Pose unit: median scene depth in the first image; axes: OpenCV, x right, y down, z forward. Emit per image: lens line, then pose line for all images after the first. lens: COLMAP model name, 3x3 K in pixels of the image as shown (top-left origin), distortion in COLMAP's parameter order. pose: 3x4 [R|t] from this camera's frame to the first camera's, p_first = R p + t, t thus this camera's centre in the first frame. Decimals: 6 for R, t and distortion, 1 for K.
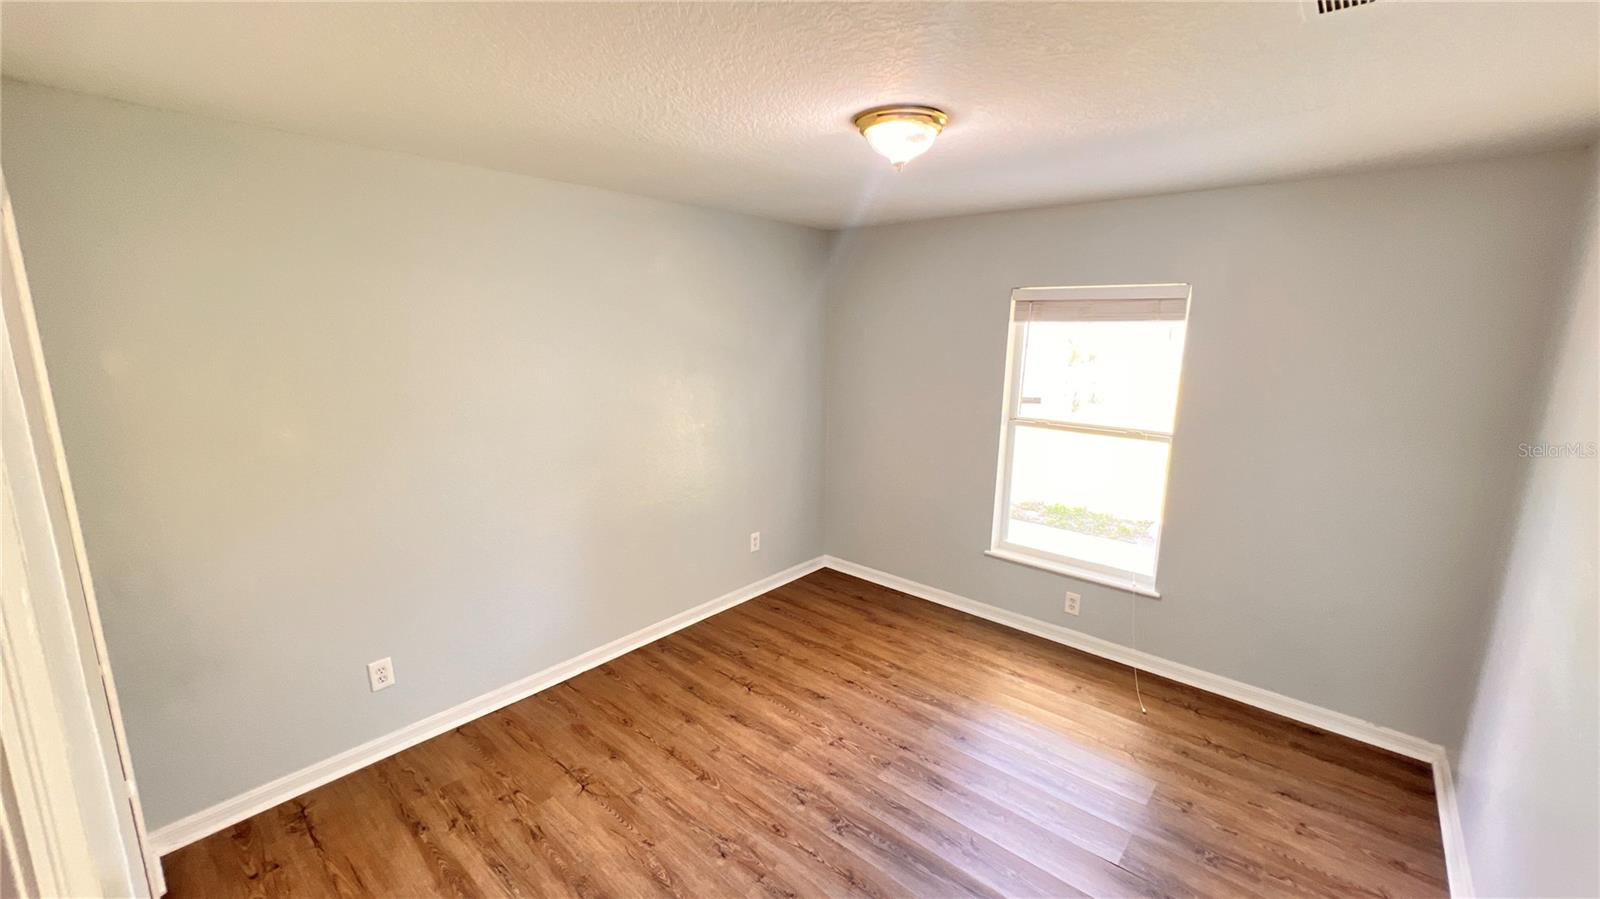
lens RADIAL K [[638.0, 0, 802.7], [0, 638.0, 440.2], [0, 0, 1]] dist [-0.002161, 0.000145]
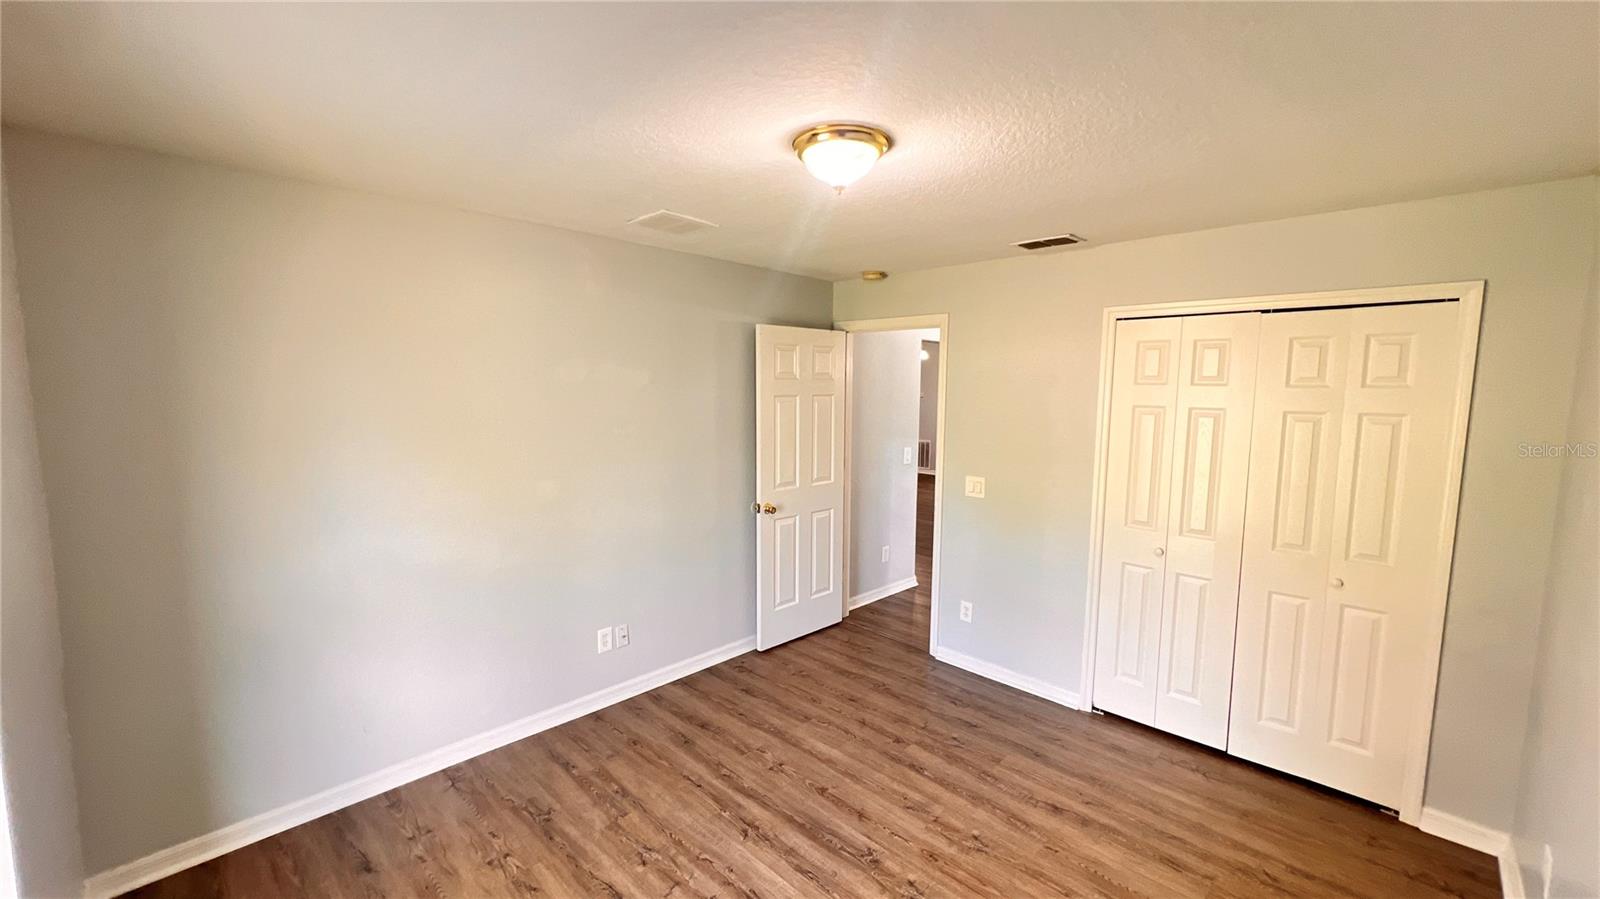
lens RADIAL K [[638.0, 0, 803.9], [0, 638.0, 447.9], [0, 0, 1]] dist [-0.002161, 0.000145]
pose [[-0.998351, -0.025690, 0.051337, 0.104041], [-0.010670, 0.961735, 0.273775, -0.231872], [-0.056406, 0.272776, -0.960423, 1.477913]]
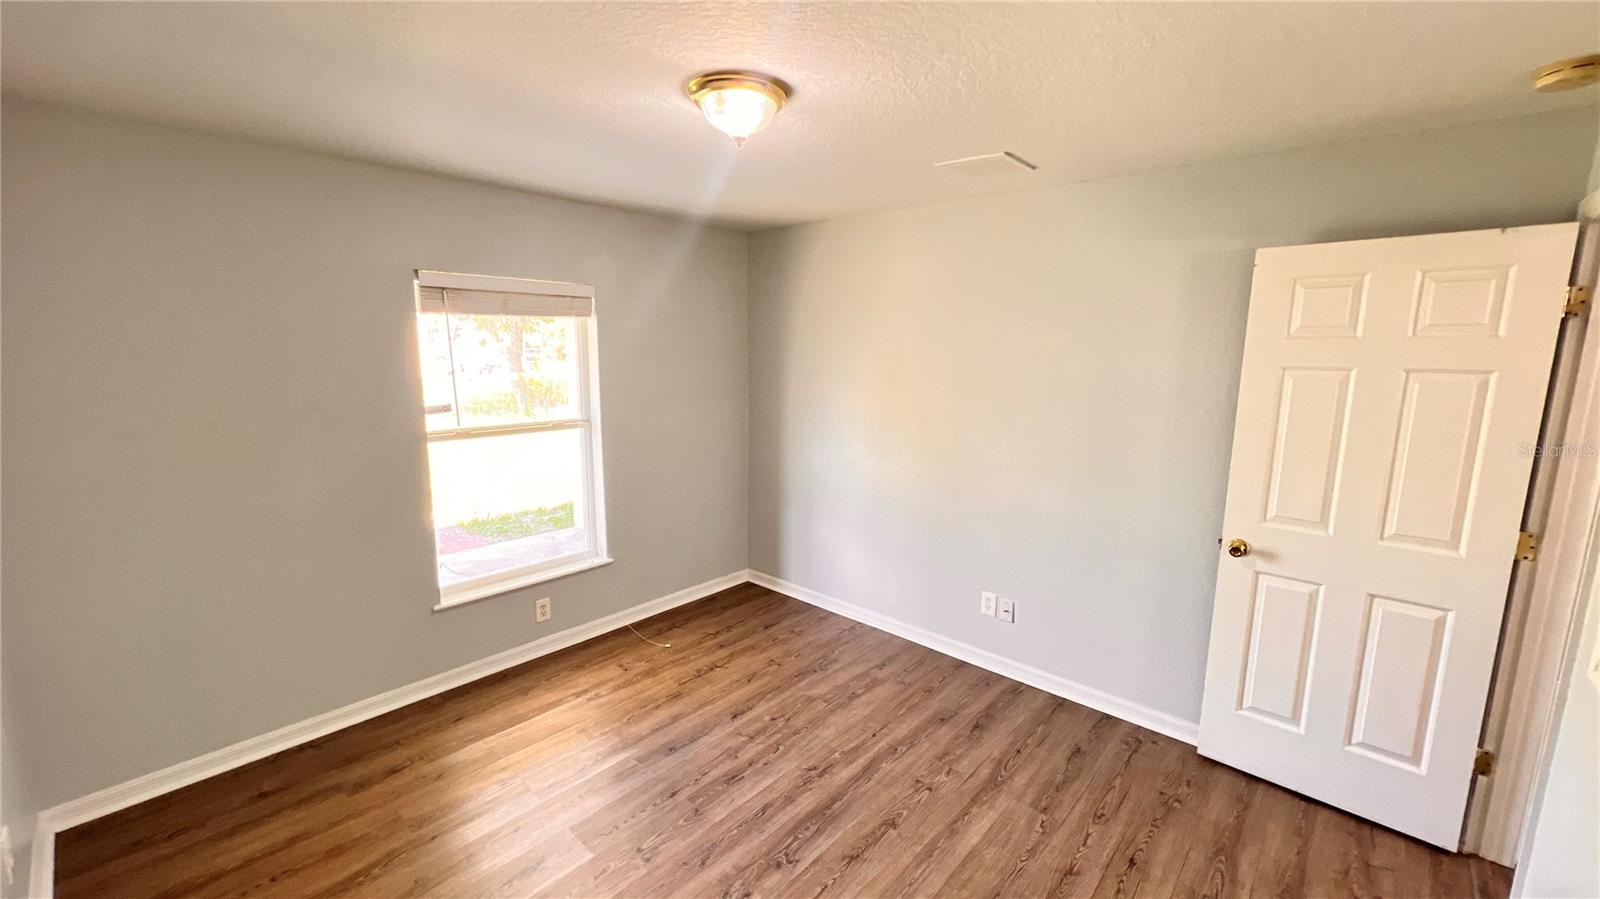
lens RADIAL K [[638.0, 0, 793.5], [0, 638.0, 446.7], [0, 0, 1]] dist [-0.002161, 0.000145]
pose [[0.025602, -0.172227, 0.984725, -0.611921], [0.169561, 0.971522, 0.165509, -0.101457], [-0.985187, 0.162734, 0.054076, 0.697003]]
